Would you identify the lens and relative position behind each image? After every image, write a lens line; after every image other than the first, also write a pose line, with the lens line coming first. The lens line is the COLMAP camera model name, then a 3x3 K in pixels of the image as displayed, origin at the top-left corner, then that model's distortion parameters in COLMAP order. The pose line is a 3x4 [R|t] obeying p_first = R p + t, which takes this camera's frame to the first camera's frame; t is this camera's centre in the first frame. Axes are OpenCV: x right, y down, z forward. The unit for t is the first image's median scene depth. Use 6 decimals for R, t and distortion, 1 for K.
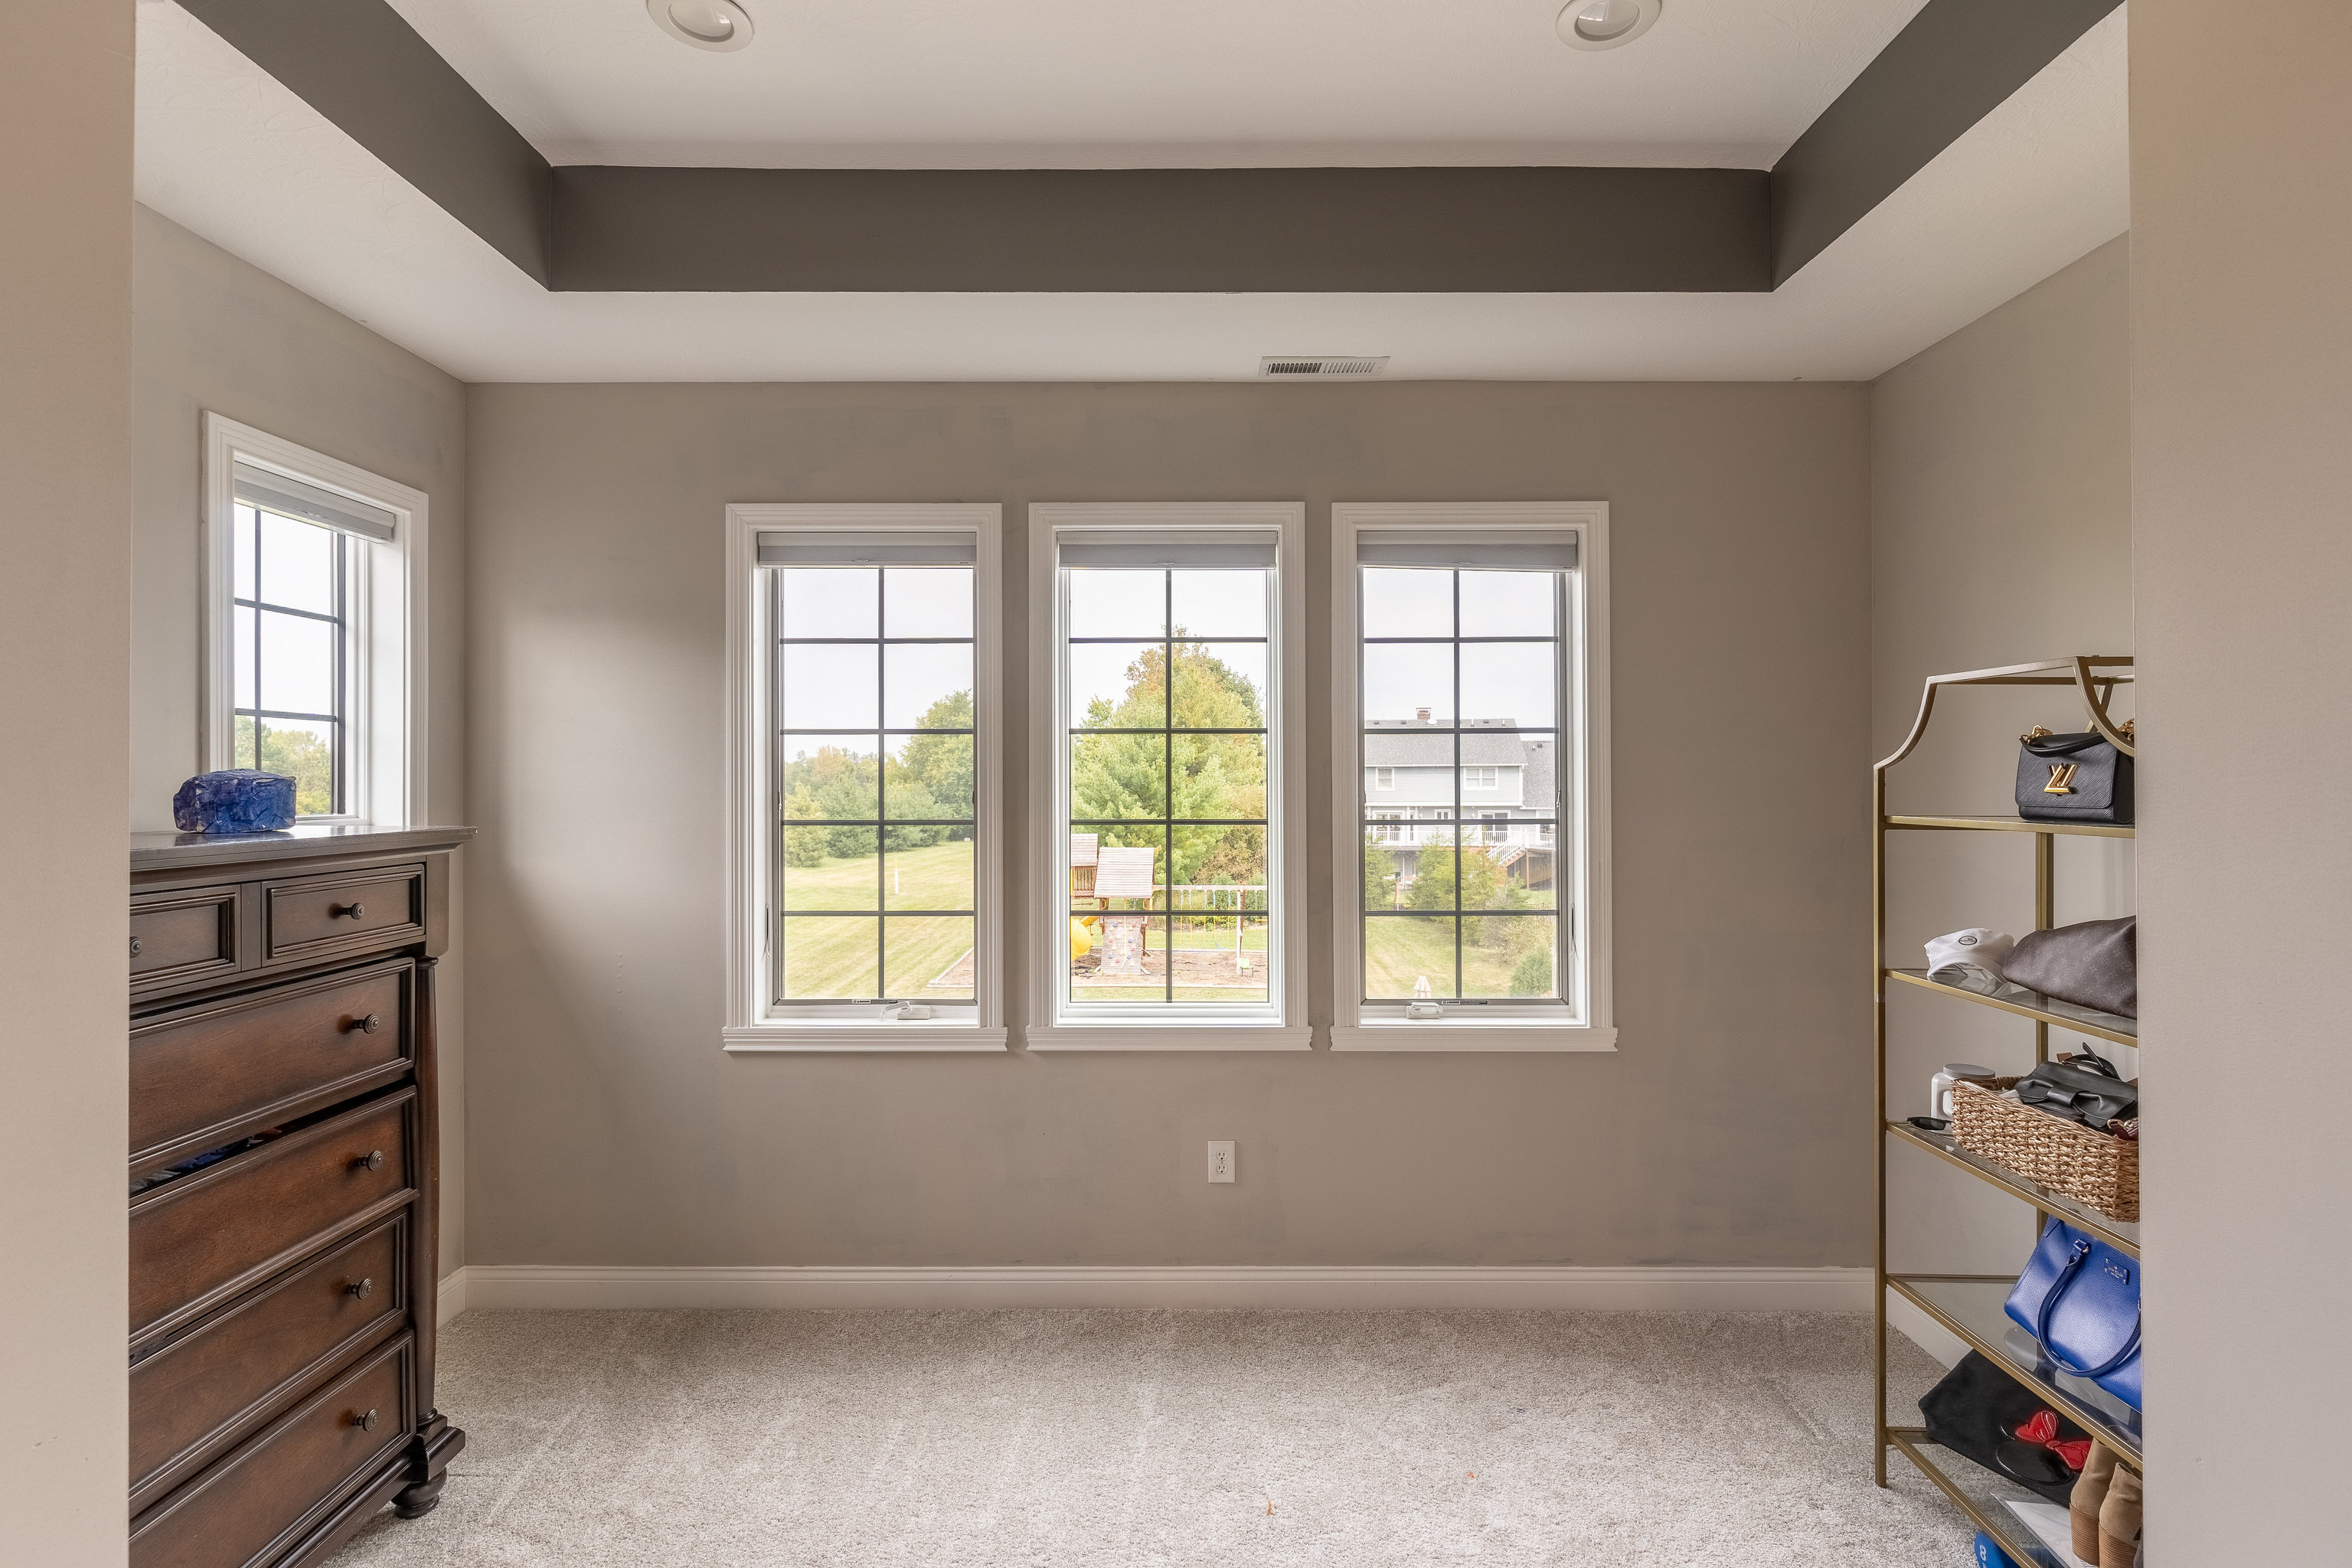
lens RADIAL K [[1118.9, 0, 1180.6], [0, 1118.9, 773.2], [0, 0, 1]] dist [0.002193, -0.000793]
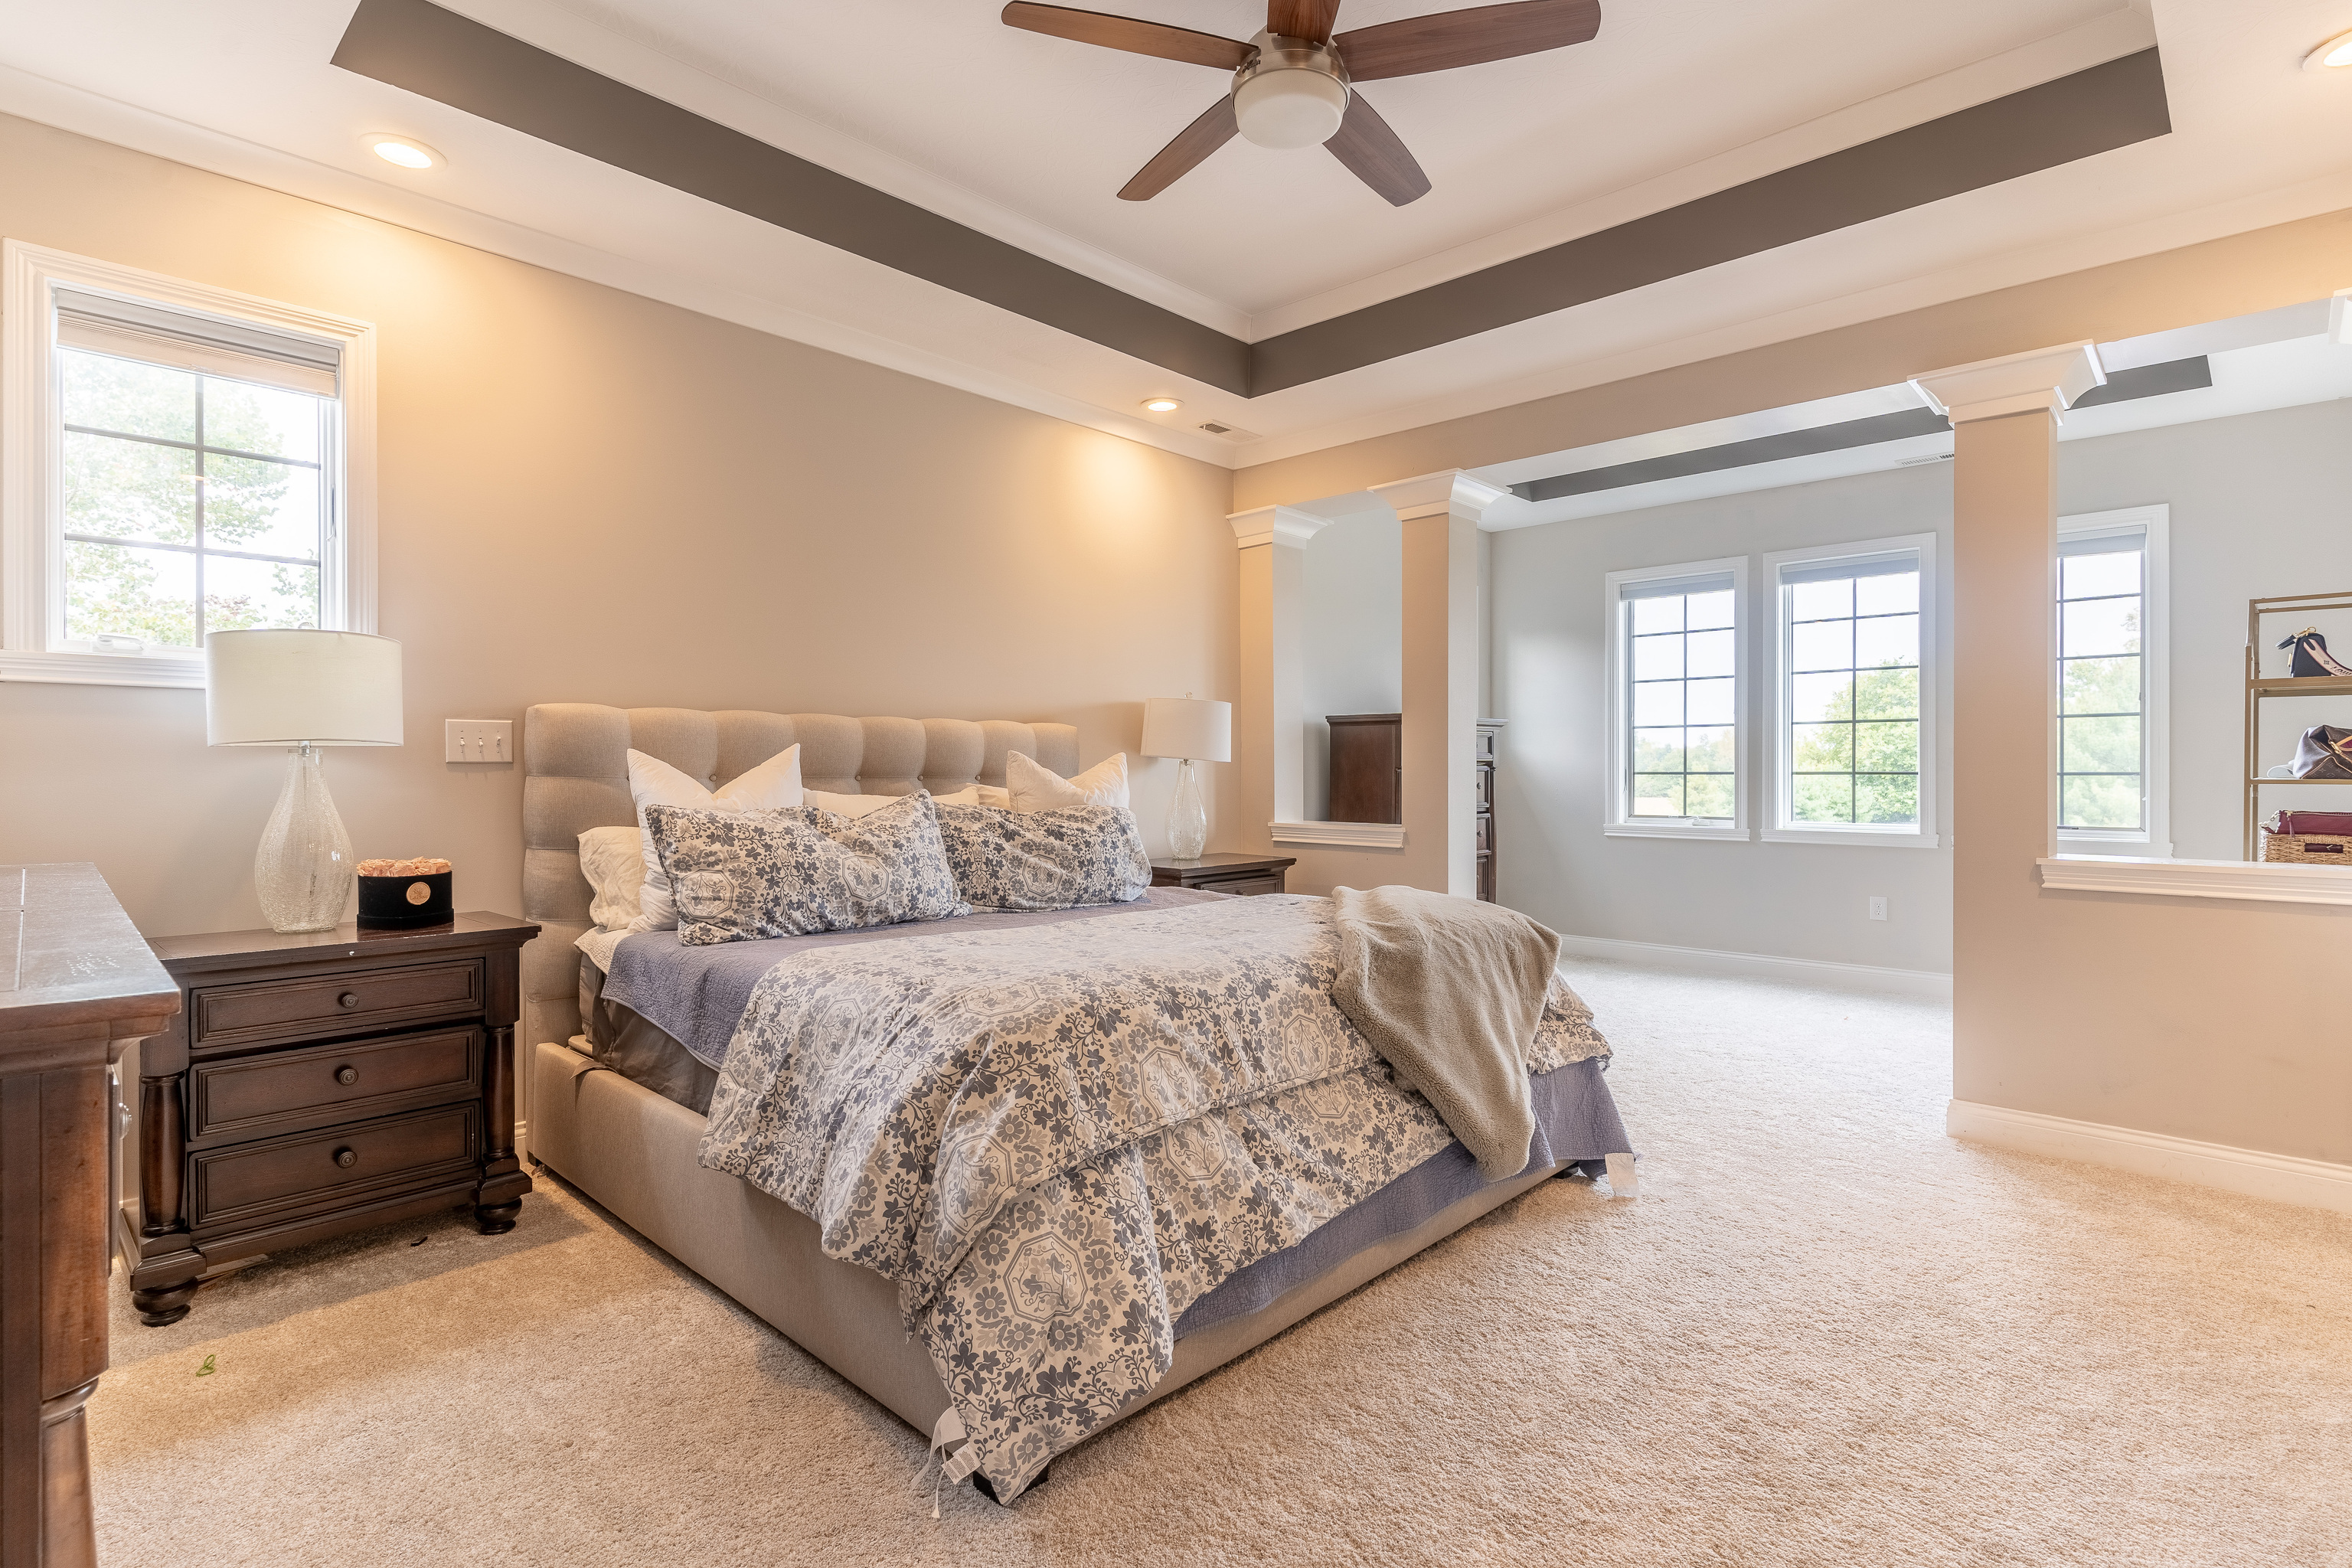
lens RADIAL K [[1118.9, 0, 1187.9], [0, 1118.9, 772.9], [0, 0, 1]] dist [0.002193, -0.000793]
pose [[0.727256, 0.002601, -0.686362, 0.453429], [0.002012, 0.999980, 0.005921, 0.116161], [0.686363, -0.005687, 0.727236, -1.037809]]
